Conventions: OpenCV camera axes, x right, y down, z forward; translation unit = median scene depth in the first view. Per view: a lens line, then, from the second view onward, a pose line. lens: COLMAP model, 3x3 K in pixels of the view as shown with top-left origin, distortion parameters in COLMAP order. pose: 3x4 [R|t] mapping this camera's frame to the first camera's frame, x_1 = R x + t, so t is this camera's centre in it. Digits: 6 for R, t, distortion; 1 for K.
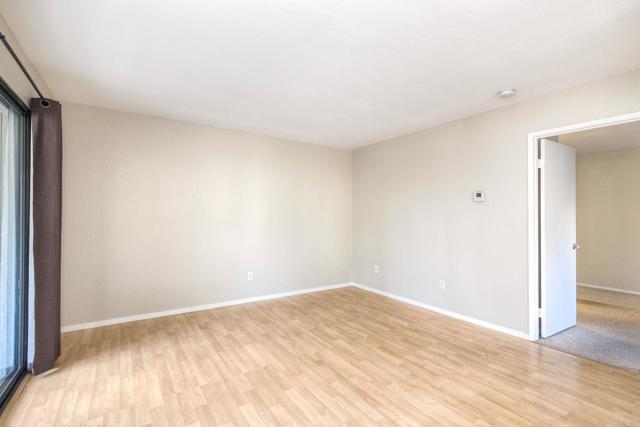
lens RADIAL K [[300.5, 0, 328.9], [0, 300.5, 213.4], [0, 0, 1]] dist [-0.000376, 0.000058]
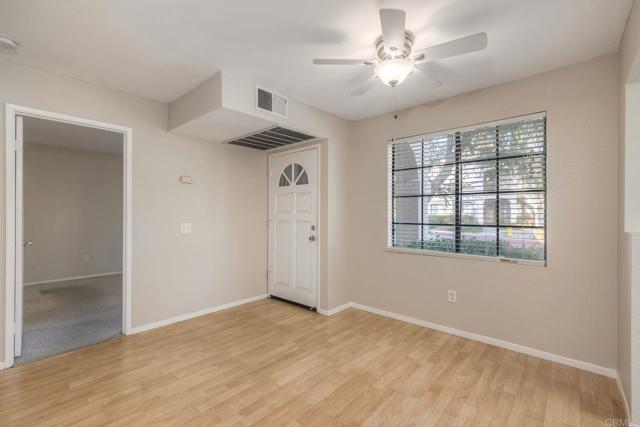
lens RADIAL K [[285.1, 0, 320.0], [0, 285.1, 213.5], [0, 0, 1]] dist [0.002186, 0.000341]
pose [[-0.233595, -0.012720, 0.972251, -0.287681], [-0.008816, 0.999901, 0.010964, 0.002463], [-0.972294, -0.006010, -0.233684, 0.439408]]
